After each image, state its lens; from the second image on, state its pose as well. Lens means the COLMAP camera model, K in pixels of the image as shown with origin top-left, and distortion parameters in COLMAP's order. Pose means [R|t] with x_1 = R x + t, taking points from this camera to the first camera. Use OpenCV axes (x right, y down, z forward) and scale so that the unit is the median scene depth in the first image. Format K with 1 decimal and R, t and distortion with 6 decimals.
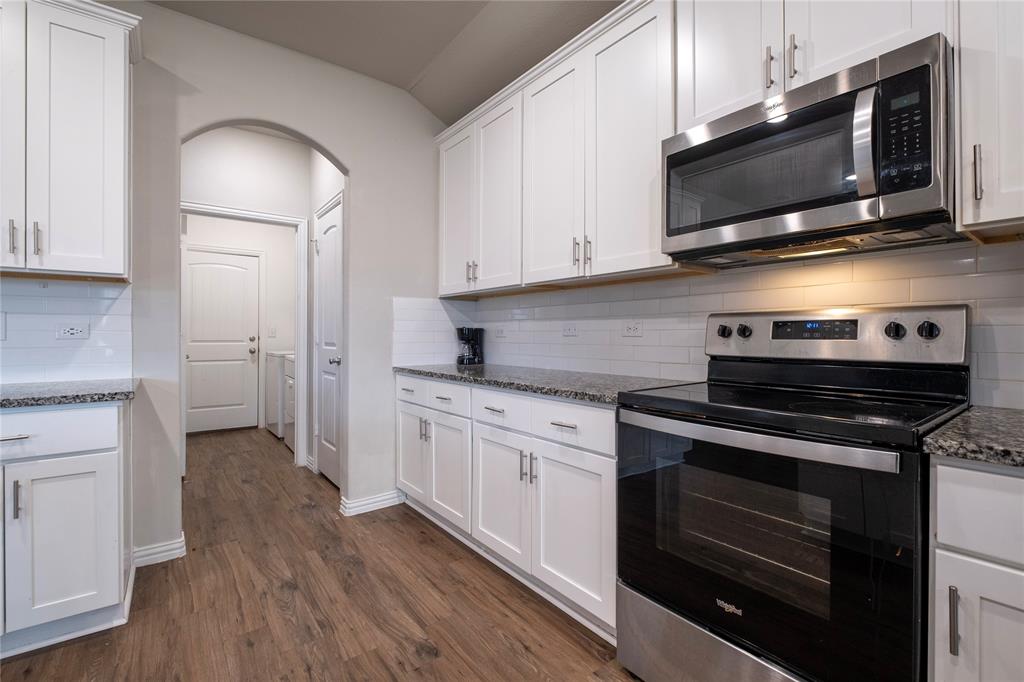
lens RADIAL K [[461.5, 0, 511.7], [0, 461.5, 333.1], [0, 0, 1]] dist [0.000069, -0.000819]
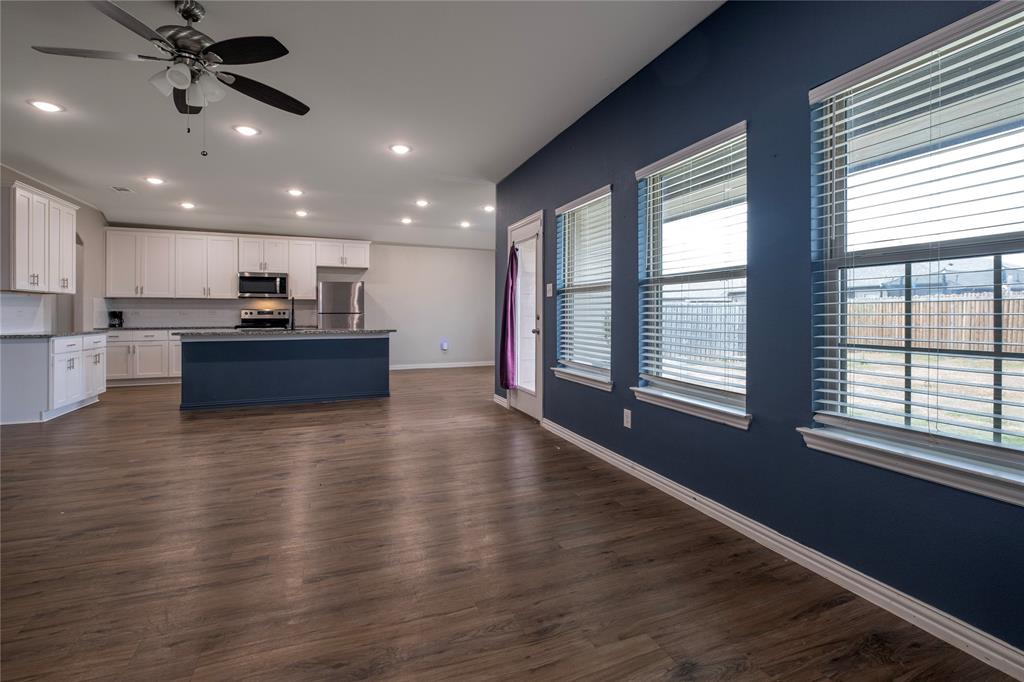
lens RADIAL K [[461.5, 0, 506.6], [0, 461.5, 311.8], [0, 0, 1]] dist [0.000069, -0.000819]
pose [[0.277639, 0.002625, 0.960682, -2.761425], [-0.002476, 0.999995, -0.002017, -0.013202], [-0.960682, -0.001819, 0.277644, -2.356016]]
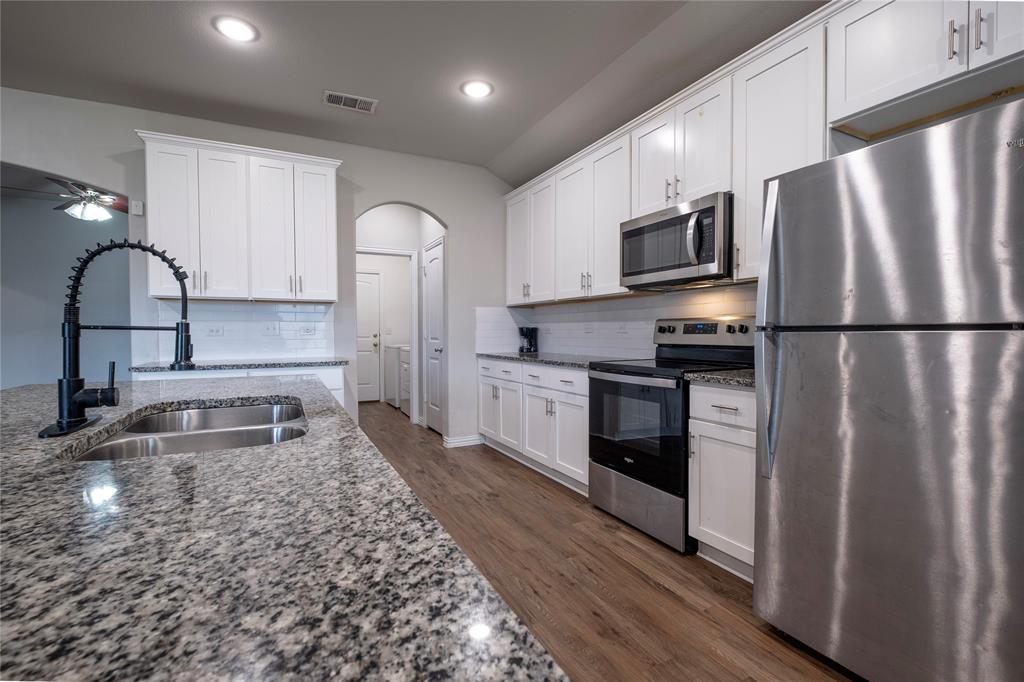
lens RADIAL K [[461.5, 0, 515.5], [0, 461.5, 338.9], [0, 0, 1]] dist [0.000069, -0.000819]
pose [[0.985221, -0.000565, -0.171288, 0.186794], [0.003760, 0.999825, 0.018328, -0.002637], [0.171247, -0.018701, 0.985051, -0.679327]]
